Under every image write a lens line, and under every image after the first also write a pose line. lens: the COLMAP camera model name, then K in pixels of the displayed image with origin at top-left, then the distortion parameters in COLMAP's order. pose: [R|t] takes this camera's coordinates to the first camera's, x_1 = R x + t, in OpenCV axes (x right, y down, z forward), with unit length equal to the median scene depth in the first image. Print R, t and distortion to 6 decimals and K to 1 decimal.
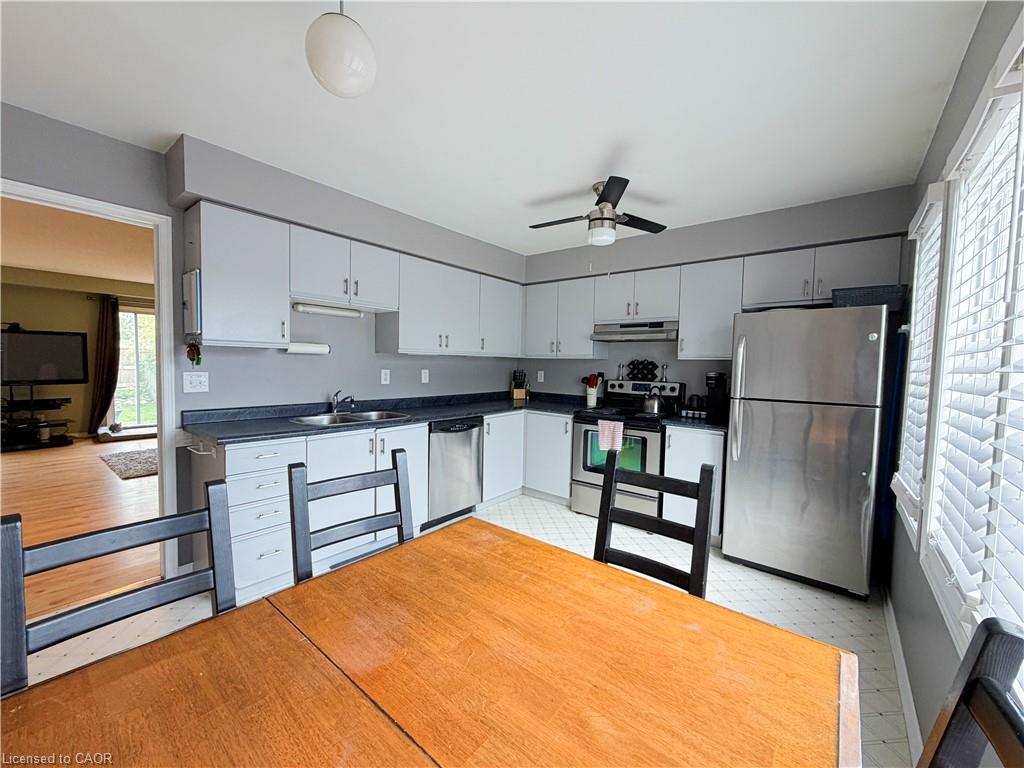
lens RADIAL K [[408.1, 0, 509.2], [0, 408.1, 384.0], [0, 0, 1]] dist [-0.000932, 0.000371]
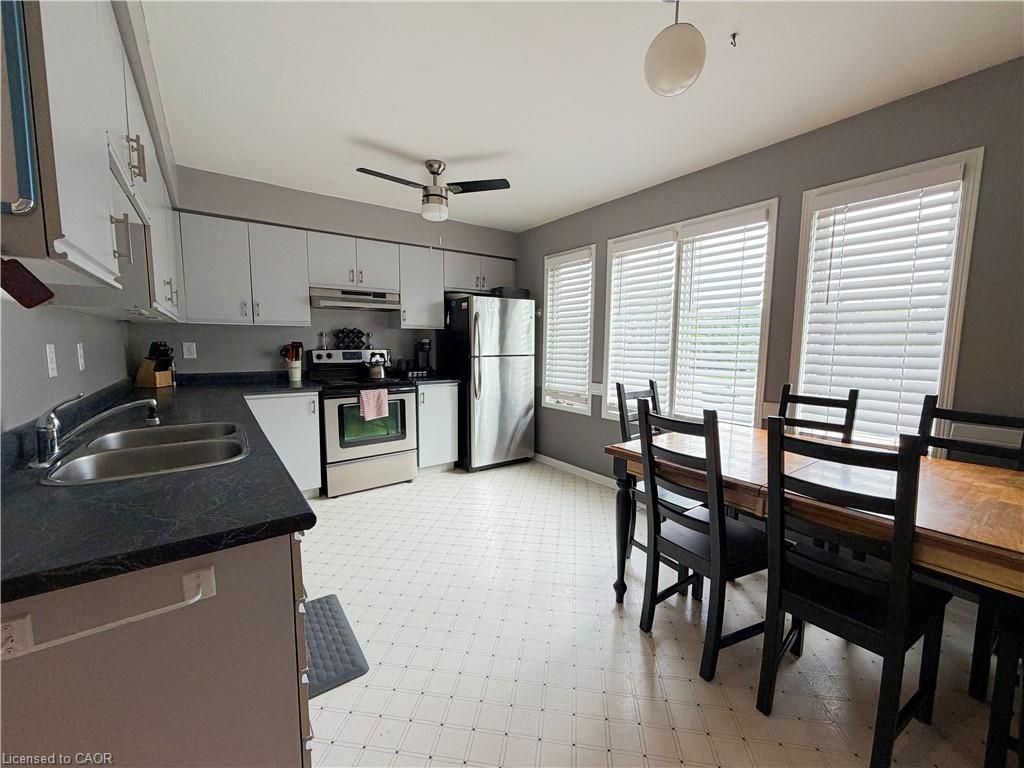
lens RADIAL K [[408.1, 0, 509.2], [0, 408.1, 384.0], [0, 0, 1]] dist [-0.000932, 0.000371]
pose [[0.253532, -0.119714, 0.959891, -0.592925], [0.048600, 0.992636, 0.110961, -0.016665], [-0.966105, 0.018519, 0.257483, 0.398235]]
